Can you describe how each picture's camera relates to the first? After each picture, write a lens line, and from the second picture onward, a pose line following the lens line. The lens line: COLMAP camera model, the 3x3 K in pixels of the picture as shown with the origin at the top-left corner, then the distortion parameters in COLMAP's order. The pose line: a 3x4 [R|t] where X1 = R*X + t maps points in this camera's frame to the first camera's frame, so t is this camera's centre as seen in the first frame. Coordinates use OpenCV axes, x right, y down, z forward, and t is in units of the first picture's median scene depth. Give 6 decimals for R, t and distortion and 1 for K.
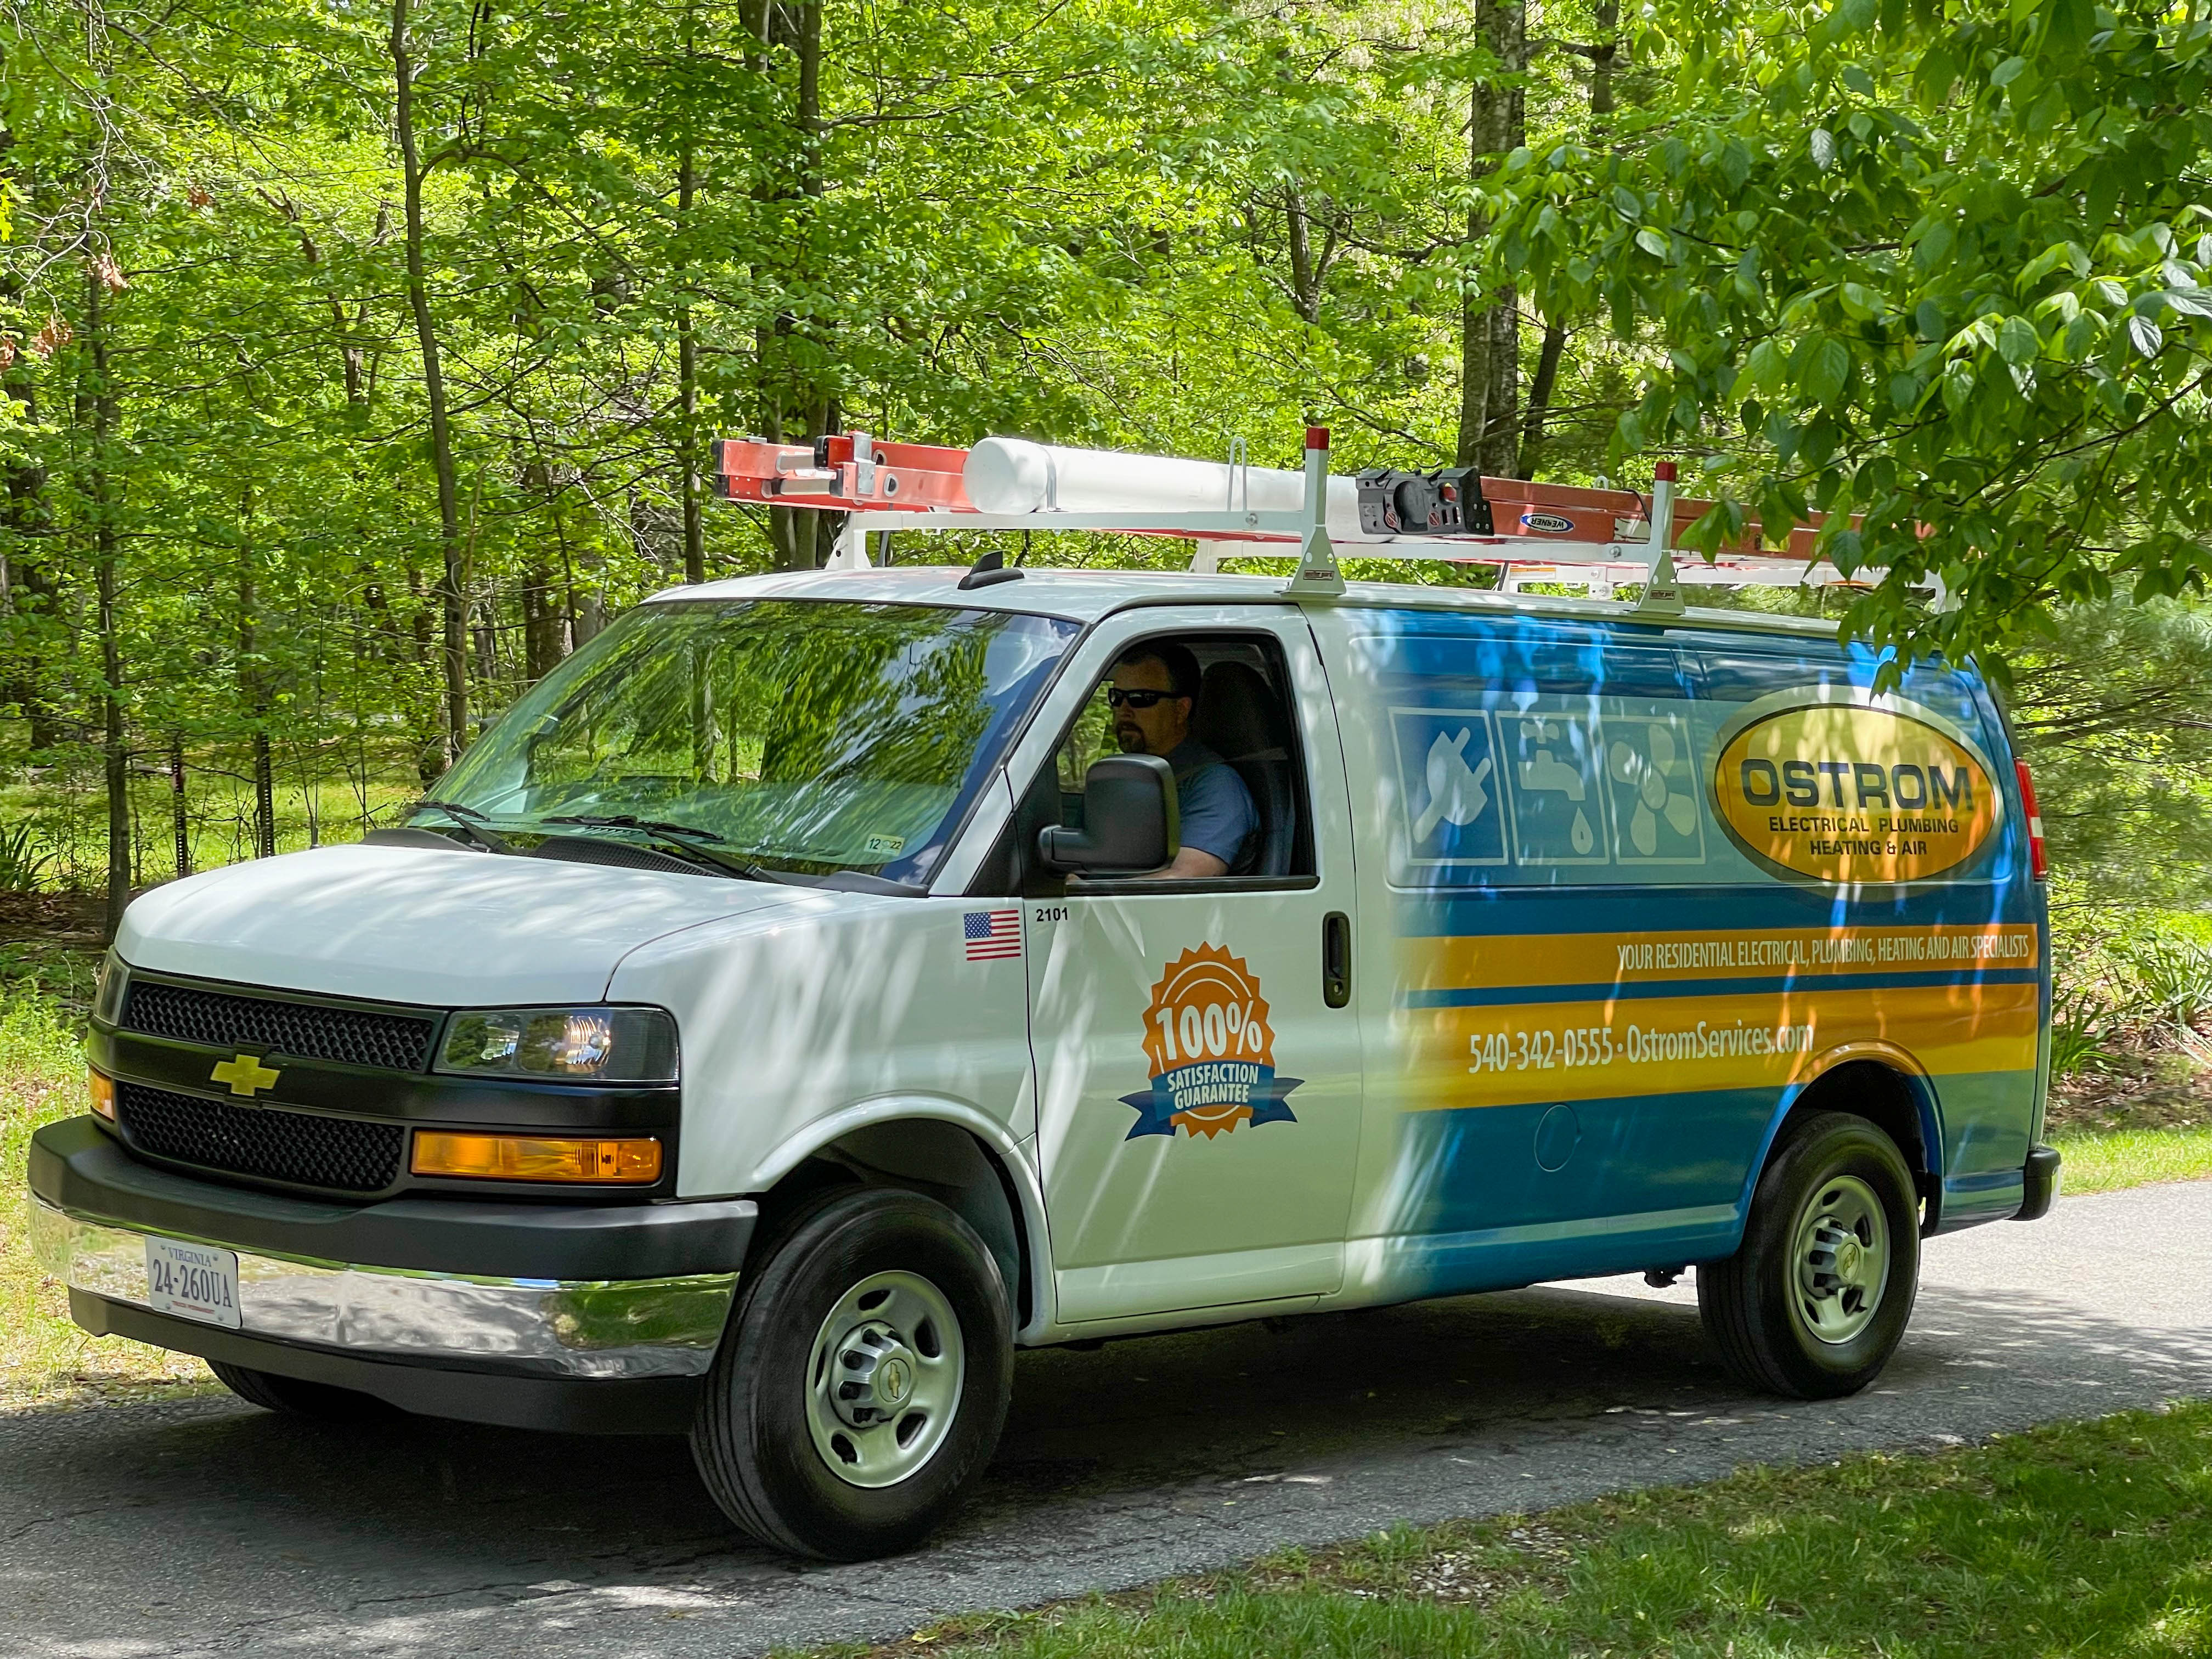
lens RADIAL K [[4168.8, 0, 1100.0], [0, 4168.8, 782.4], [0, 0, 1]] dist [0.163252, 0.400409]
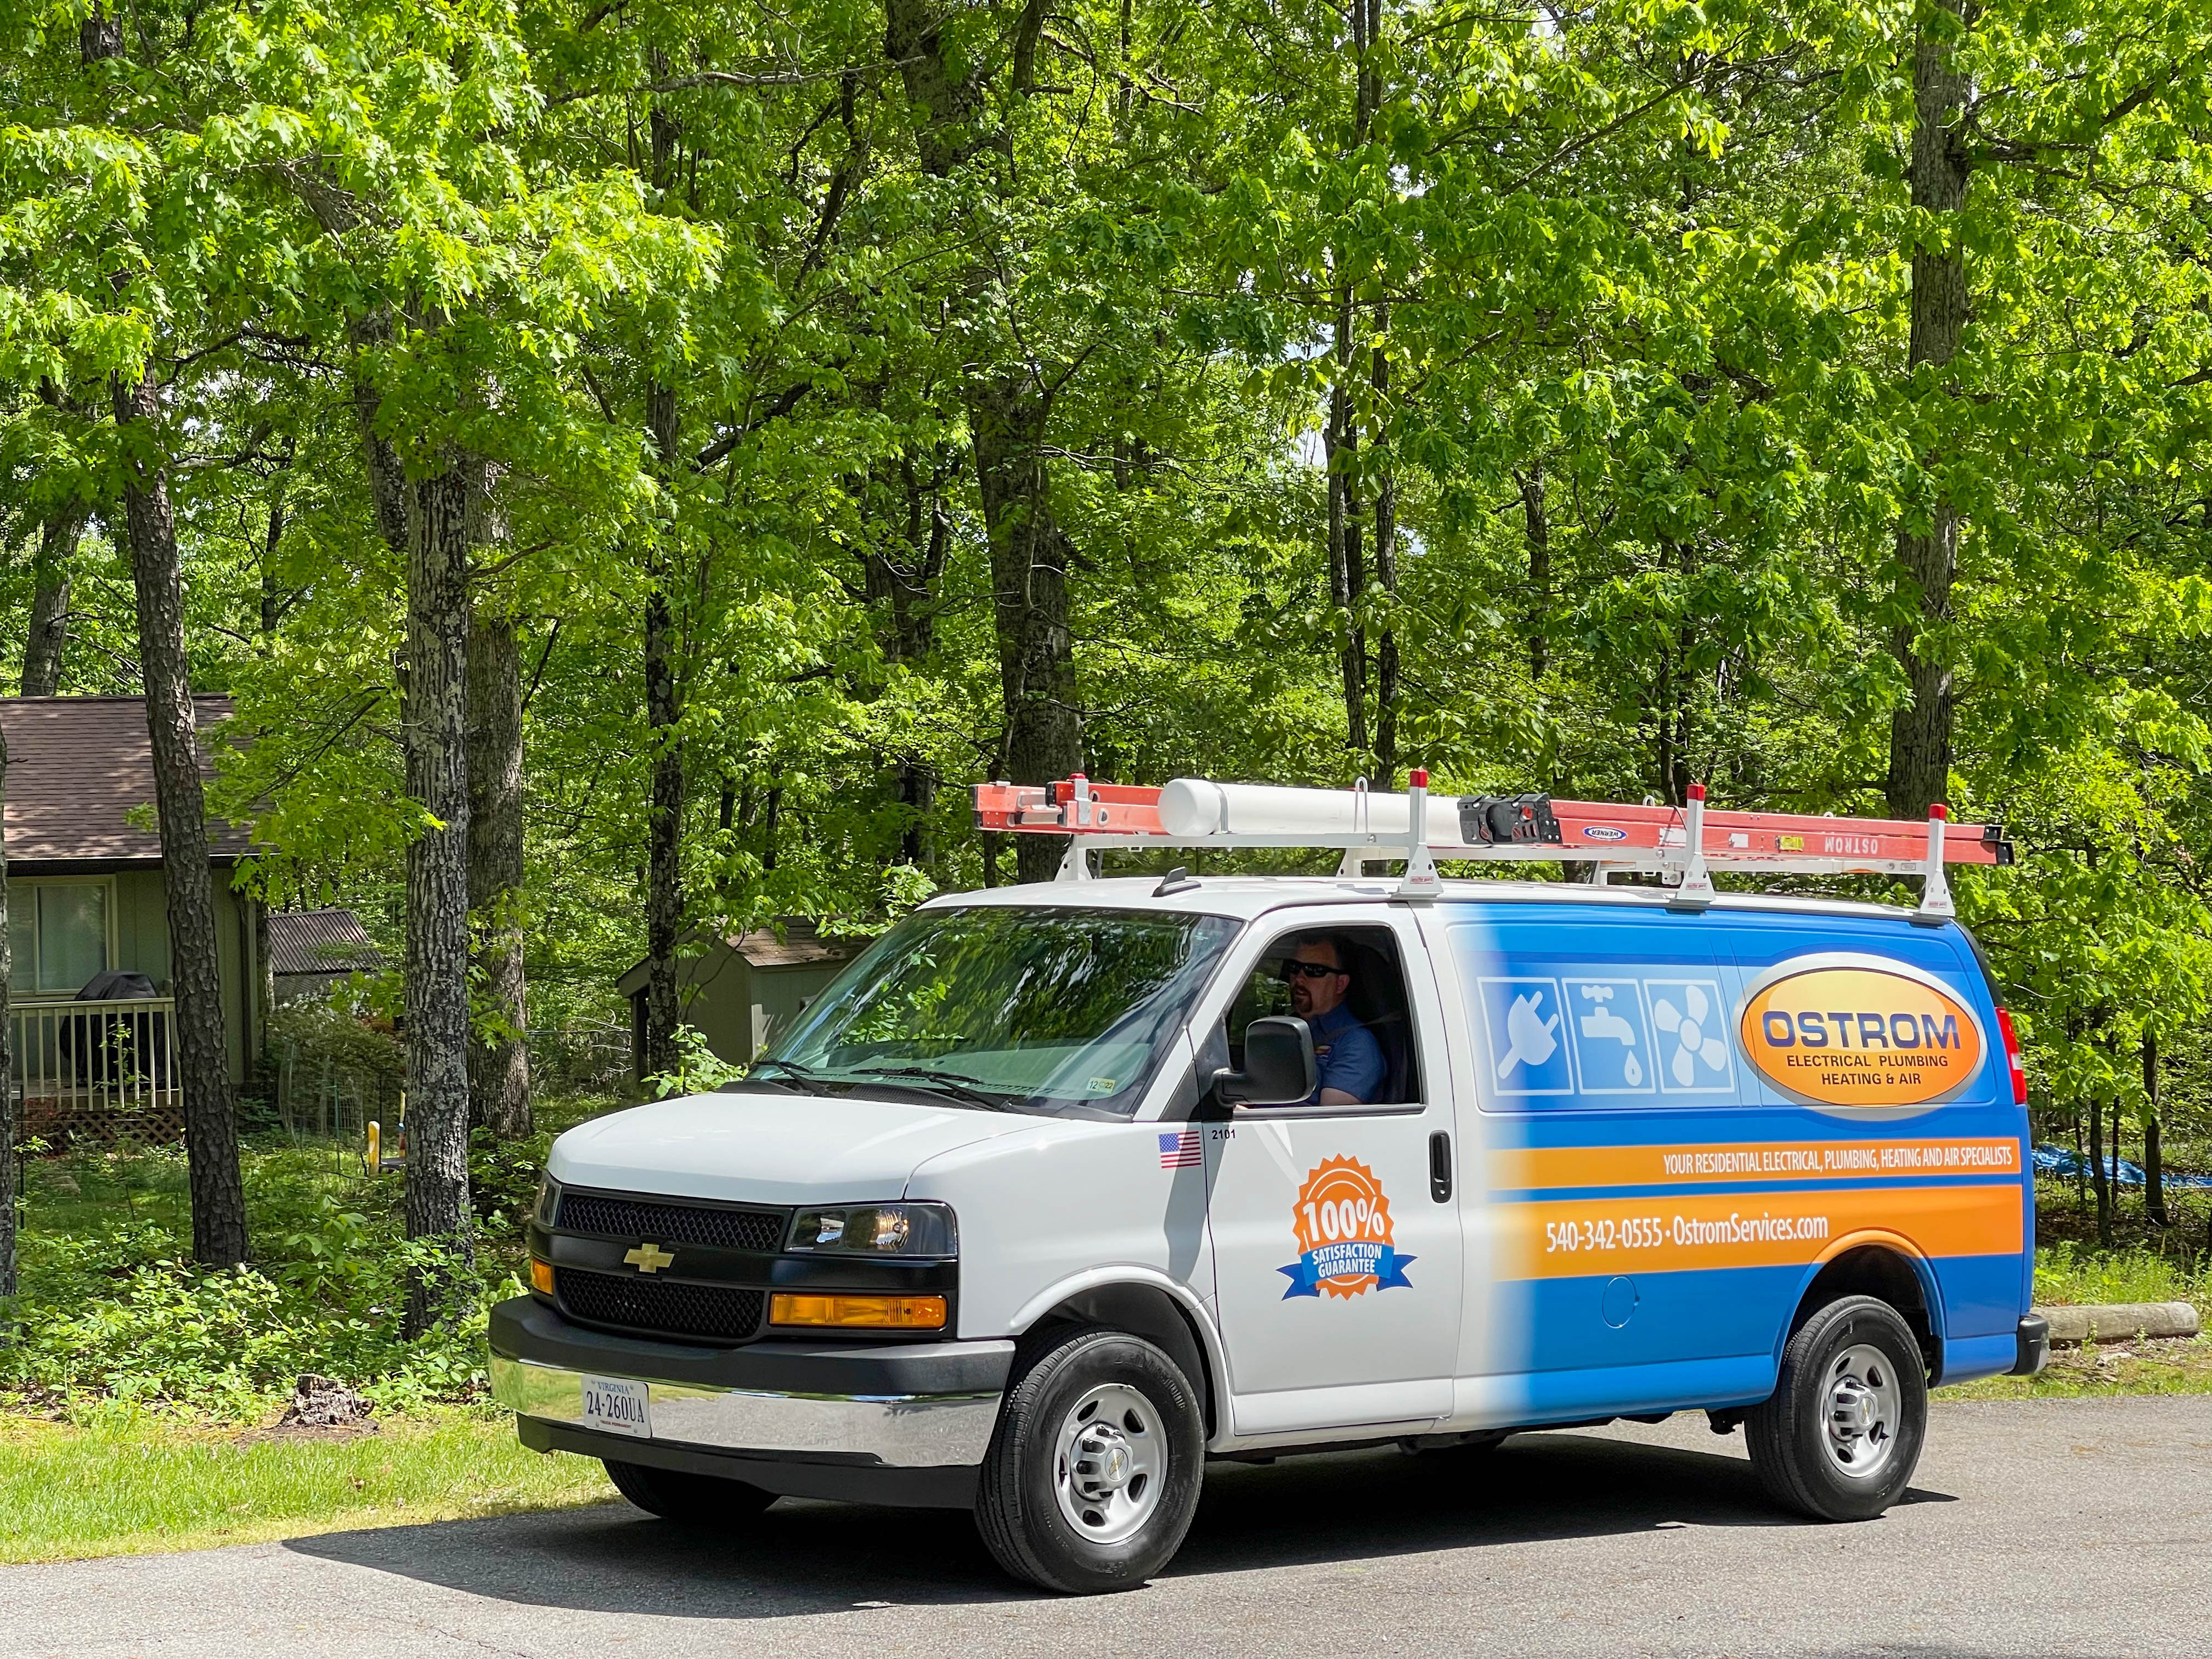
lens RADIAL K [[4168.8, 0, 1100.0], [0, 4168.8, 782.4], [0, 0, 1]] dist [0.163252, 0.400409]
pose [[0.998079, -0.021586, -0.058067, 0.027314], [0.017979, 0.997918, -0.061938, 0.000493], [0.059283, 0.060775, 0.996389, -0.342962]]
